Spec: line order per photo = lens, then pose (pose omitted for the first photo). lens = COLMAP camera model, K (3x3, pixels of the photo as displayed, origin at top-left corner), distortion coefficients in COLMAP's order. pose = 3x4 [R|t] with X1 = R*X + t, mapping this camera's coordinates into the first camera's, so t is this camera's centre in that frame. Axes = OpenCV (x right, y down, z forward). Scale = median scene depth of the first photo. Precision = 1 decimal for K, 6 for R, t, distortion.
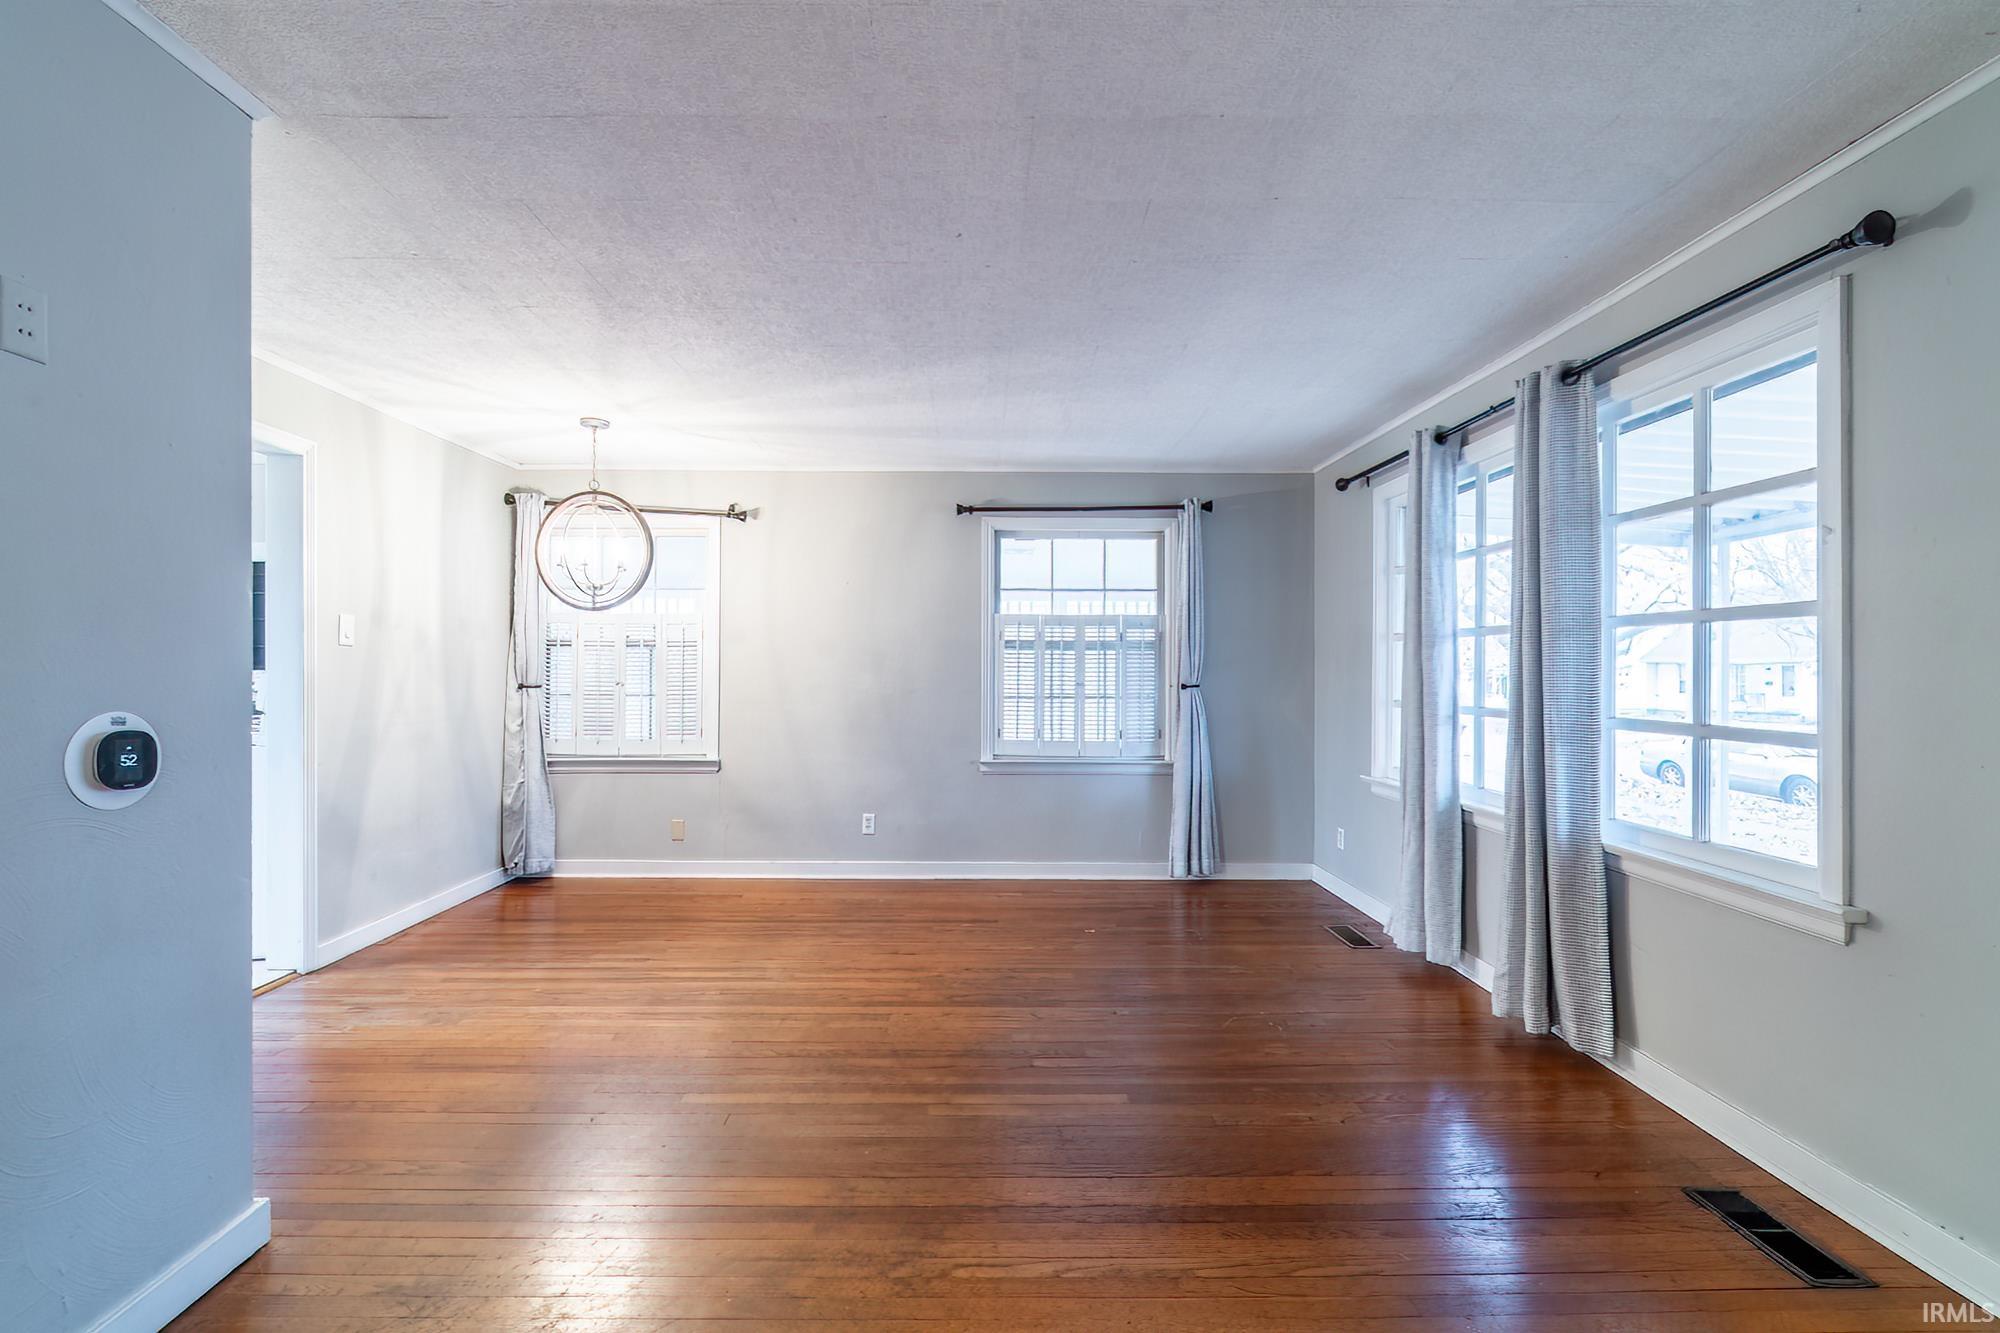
lens RADIAL K [[869.6, 0, 1004.5], [0, 869.6, 665.0], [0, 0, 1]] dist [-0.001631, 0.000174]
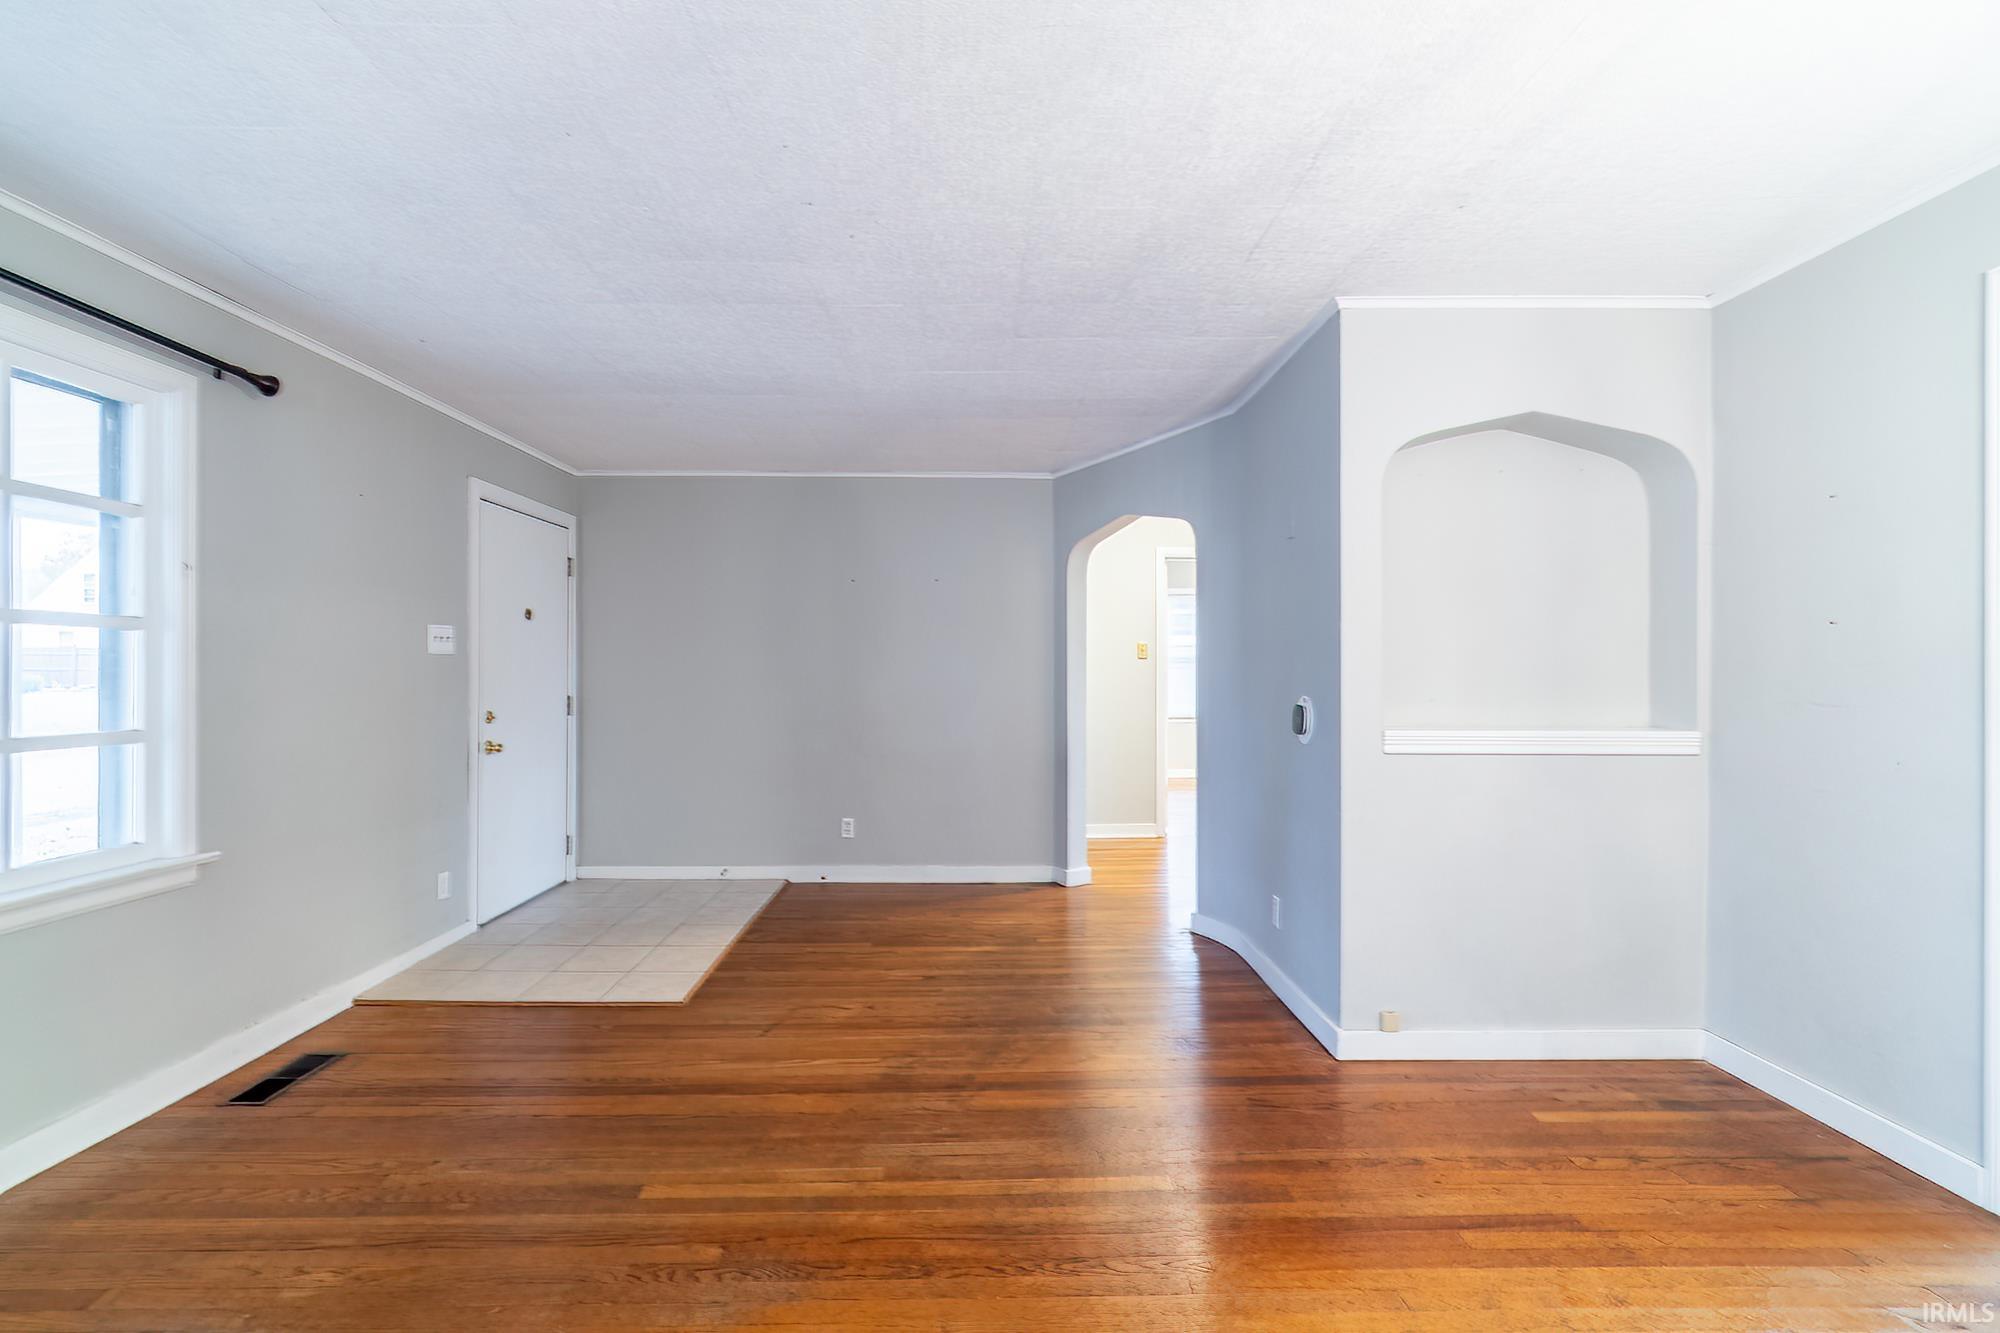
lens RADIAL K [[879.8, 0, 1024.5], [0, 879.8, 670.7], [0, 0, 1]] dist [-0.000852, 0.000063]
pose [[-0.999887, -0.000087, -0.015064, -0.146723], [0.000006, 0.999981, -0.006163, 0.004288], [0.015064, -0.006162, -0.999868, 1.273963]]
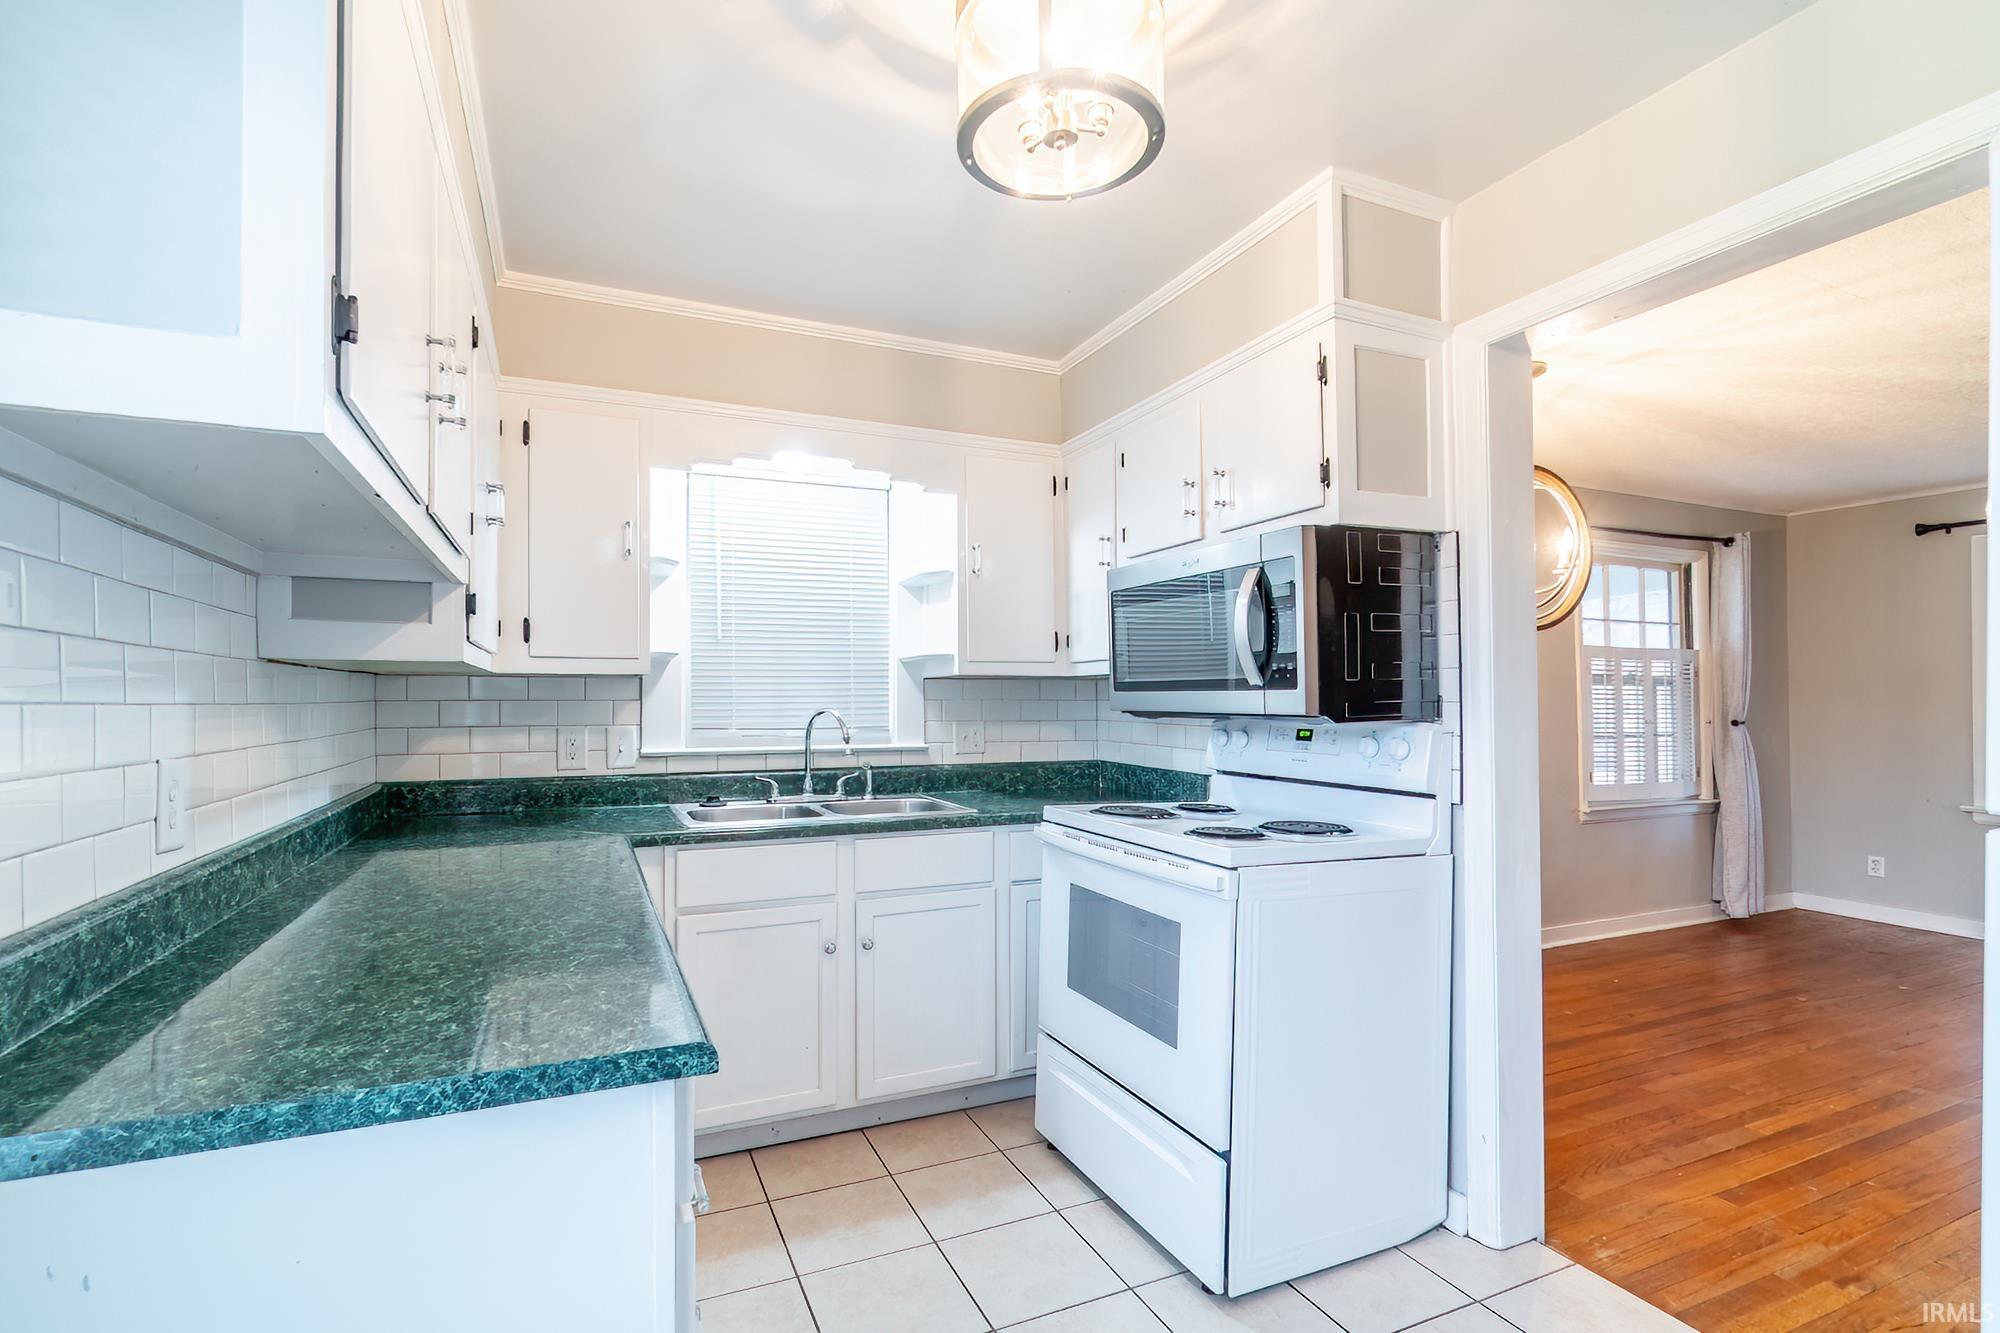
lens RADIAL K [[874.4, 0, 993.1], [0, 874.4, 691.1], [0, 0, 1]] dist [-0.000821, 0.000034]
pose [[0.919572, 0.002463, 0.392915, -1.323056], [-0.000380, 0.999985, -0.005379, -0.008156], [-0.392922, 0.004797, 0.919559, 0.586746]]
